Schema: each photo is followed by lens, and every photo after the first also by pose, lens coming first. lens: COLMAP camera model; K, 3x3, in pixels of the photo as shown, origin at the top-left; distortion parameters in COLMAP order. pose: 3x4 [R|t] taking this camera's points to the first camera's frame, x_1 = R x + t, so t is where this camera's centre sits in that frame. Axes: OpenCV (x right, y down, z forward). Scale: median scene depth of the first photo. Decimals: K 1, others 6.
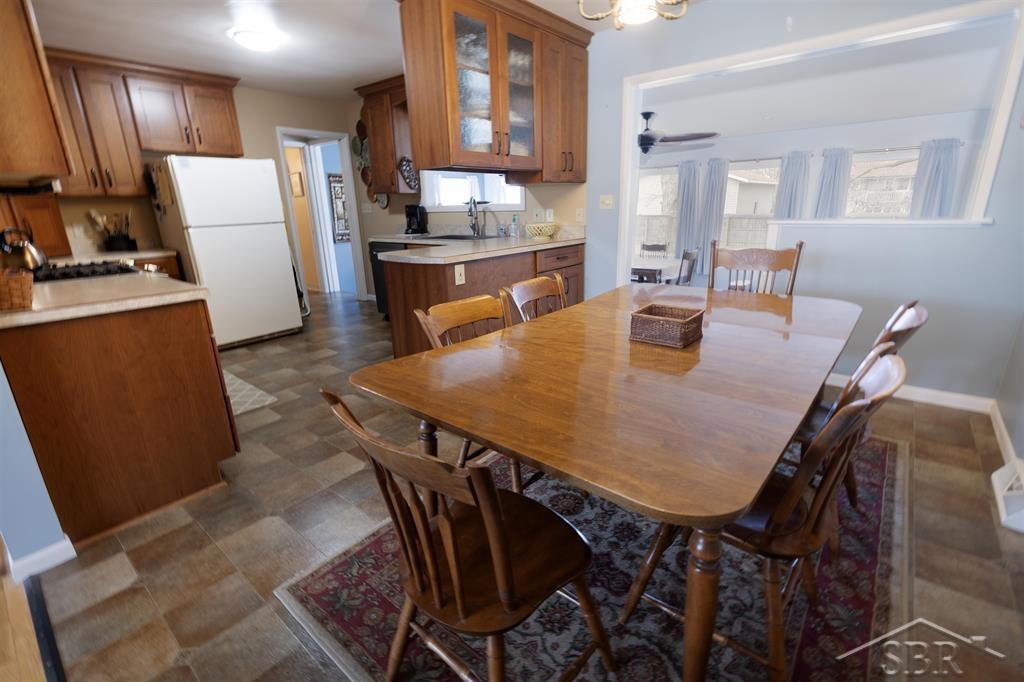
lens RADIAL K [[458.1, 0, 512.0], [0, 458.1, 341.0], [0, 0, 1]] dist [0.003869, 0.000106]
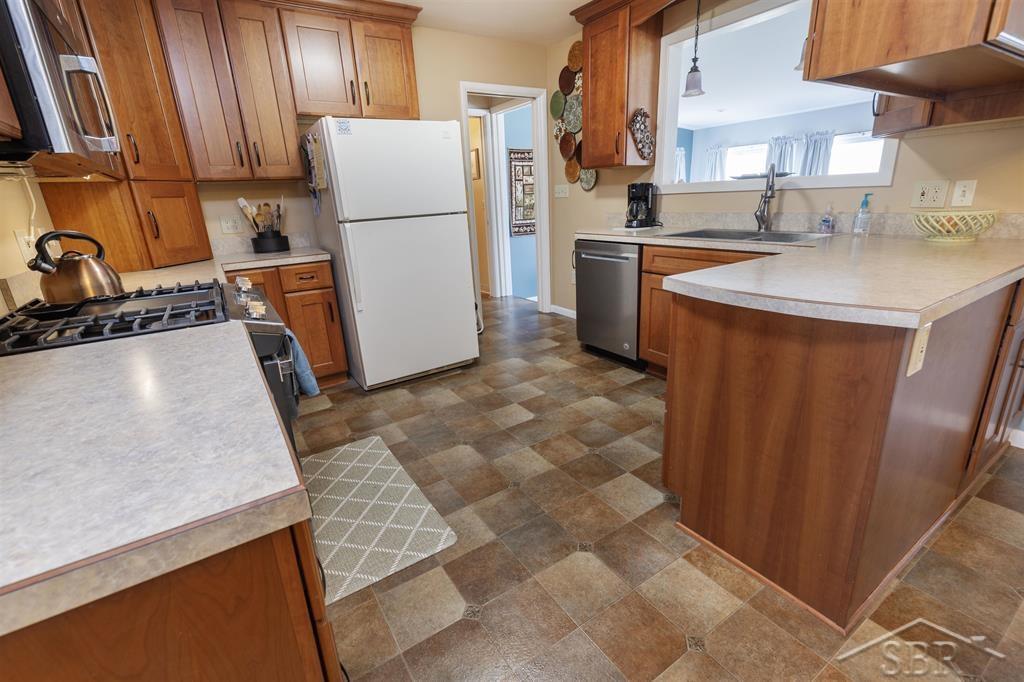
lens RADIAL K [[458.1, 0, 512.0], [0, 458.1, 341.0], [0, 0, 1]] dist [0.003869, 0.000106]
pose [[0.954670, 0.072776, -0.288633, -0.194239], [-0.064524, 0.997192, 0.038017, -0.085209], [0.290590, -0.017670, 0.956685, 0.316045]]
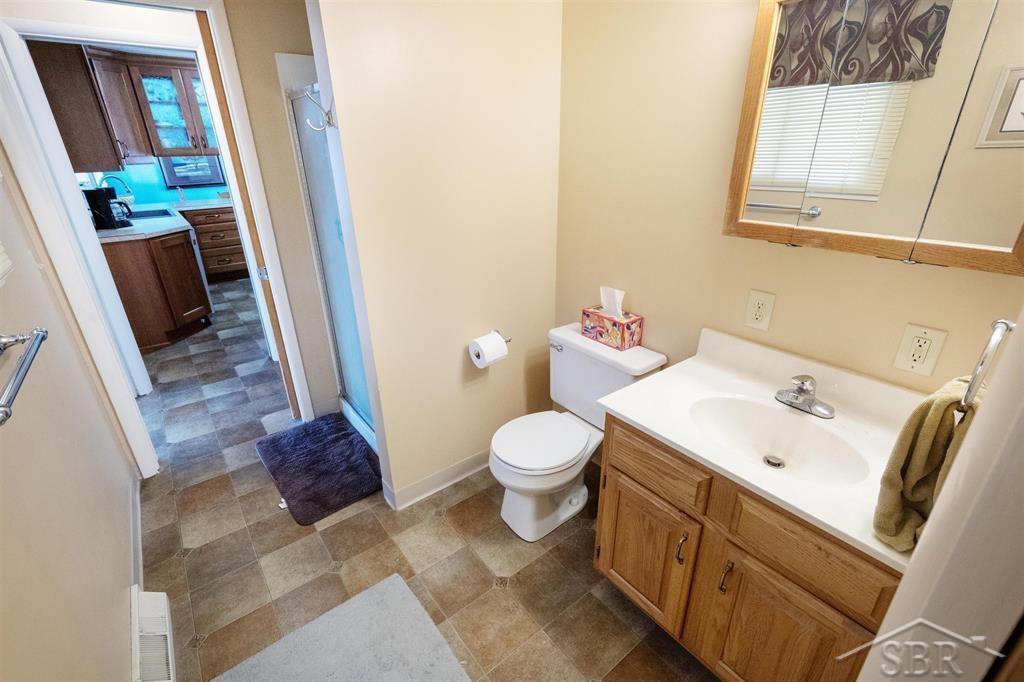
lens RADIAL K [[458.1, 0, 512.0], [0, 458.1, 341.0], [0, 0, 1]] dist [0.003869, 0.000106]
pose [[-0.974507, -0.045981, 0.219596, -0.887078], [0.104164, 0.774166, 0.624353, -0.405225], [-0.198712, 0.631310, -0.749640, 1.260316]]
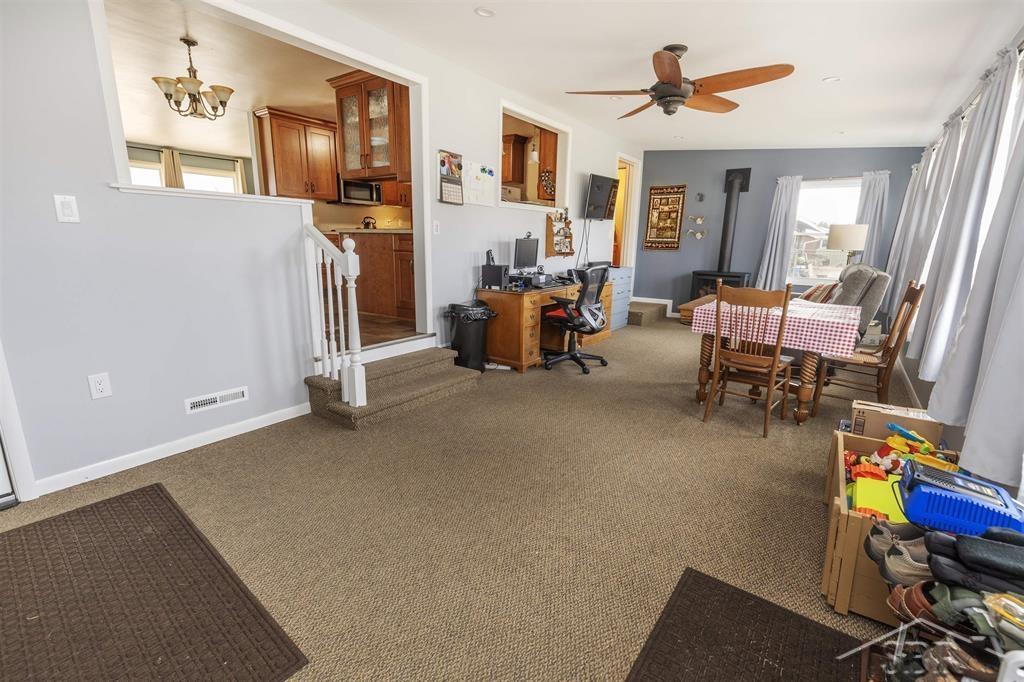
lens RADIAL K [[458.1, 0, 512.0], [0, 458.1, 341.0], [0, 0, 1]] dist [0.003869, 0.000106]
pose [[0.063892, 0.242386, -0.968074, 1.030063], [-0.303252, 0.928900, 0.212564, -0.209377], [0.950766, 0.279989, 0.132854, 0.877061]]
